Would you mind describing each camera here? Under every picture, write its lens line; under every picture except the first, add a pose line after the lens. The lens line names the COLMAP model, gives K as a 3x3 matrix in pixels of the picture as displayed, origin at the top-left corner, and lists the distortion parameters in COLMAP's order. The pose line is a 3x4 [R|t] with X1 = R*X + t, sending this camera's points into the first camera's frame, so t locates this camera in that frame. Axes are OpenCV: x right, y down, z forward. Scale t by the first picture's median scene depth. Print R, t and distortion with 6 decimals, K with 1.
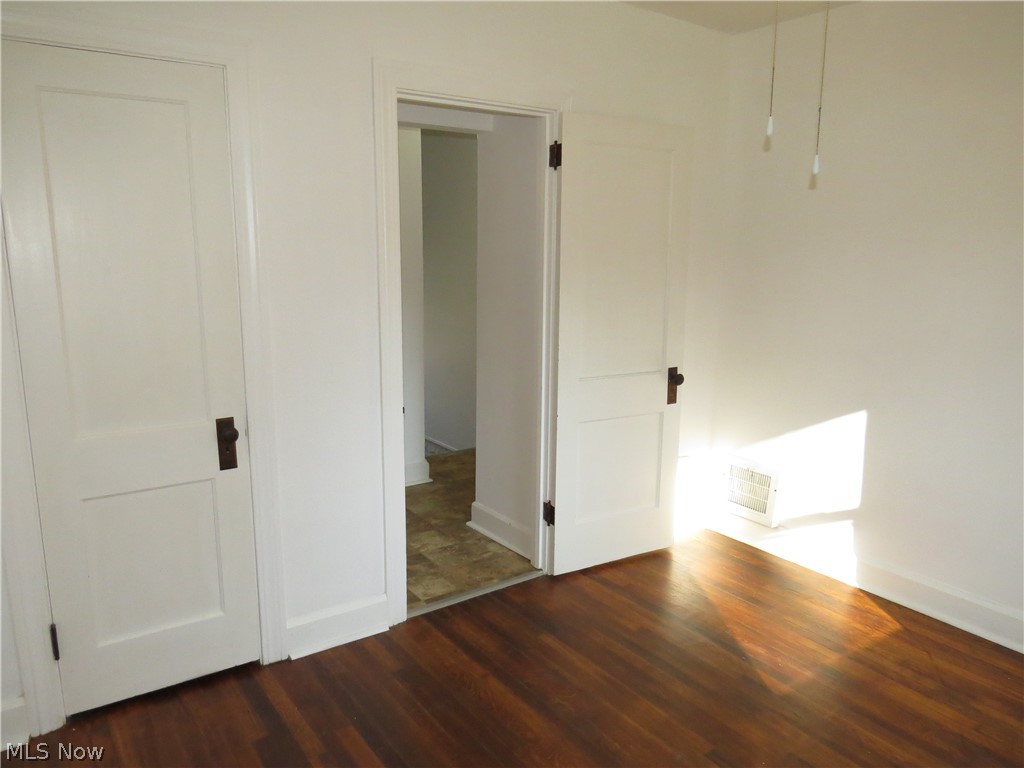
lens RADIAL K [[742.5, 0, 514.5], [0, 742.5, 383.1], [0, 0, 1]] dist [-0.011636, -0.006292]
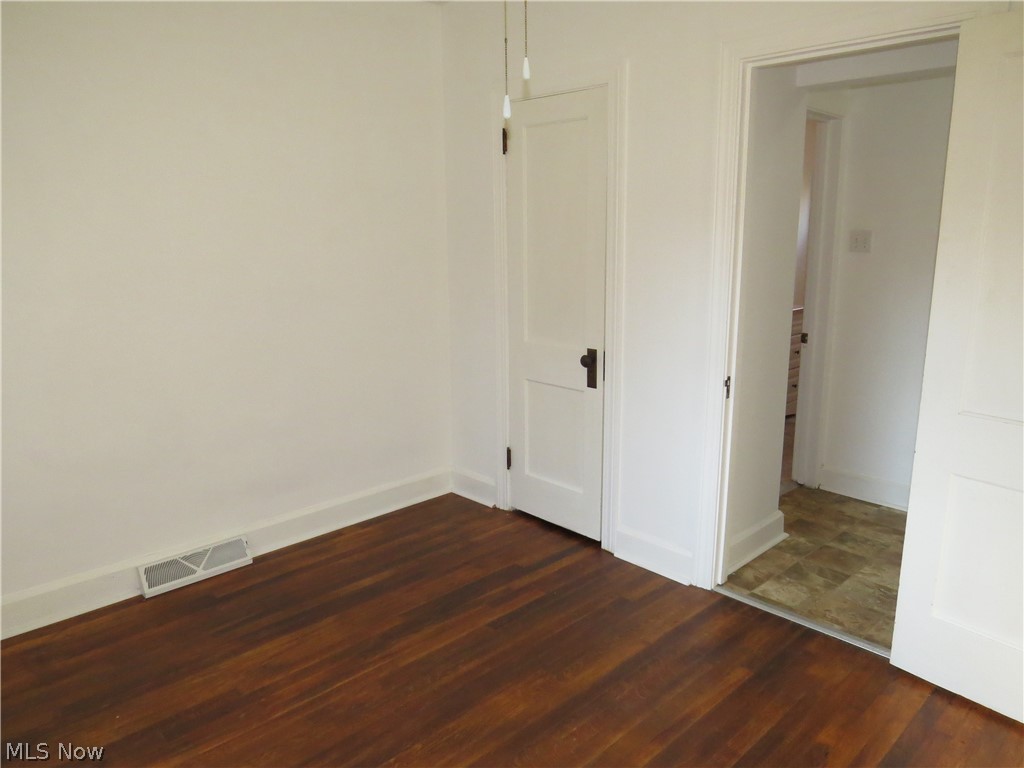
lens RADIAL K [[742.5, 0, 511.8], [0, 742.5, 382.5], [0, 0, 1]] dist [-0.011636, -0.006292]
pose [[0.149336, 0.198042, -0.968751, 0.831307], [-0.182856, 0.968370, 0.169776, -0.088411], [0.971732, 0.151788, 0.180826, 0.571433]]
